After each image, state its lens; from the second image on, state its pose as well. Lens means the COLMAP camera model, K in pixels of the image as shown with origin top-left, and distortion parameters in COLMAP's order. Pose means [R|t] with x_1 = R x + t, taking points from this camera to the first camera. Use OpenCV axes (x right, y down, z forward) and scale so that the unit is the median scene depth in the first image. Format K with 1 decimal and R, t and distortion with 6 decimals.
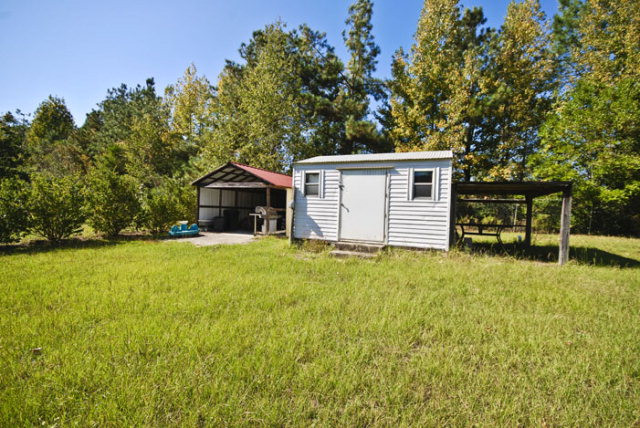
lens RADIAL K [[277.7, 0, 320.0], [0, 277.7, 214.0], [0, 0, 1]] dist [-0.018481, -0.000755]
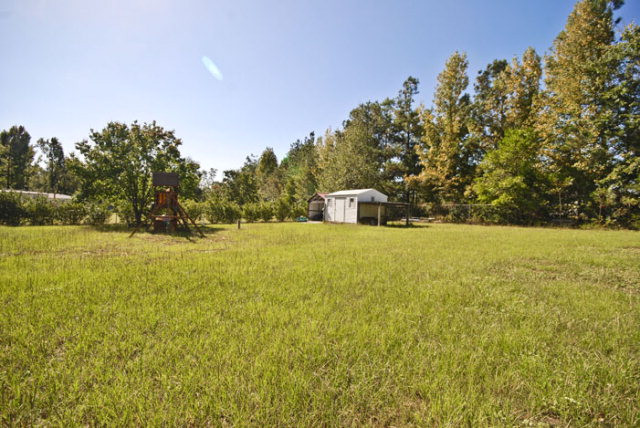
lens RADIAL K [[277.7, 0, 320.0], [0, 277.7, 214.0], [0, 0, 1]] dist [-0.018481, -0.000755]
pose [[0.828866, -0.004479, -0.559429, 0.745836], [-0.003327, 0.999911, -0.012935, 0.026051], [0.559437, 0.012582, 0.828777, -0.729445]]
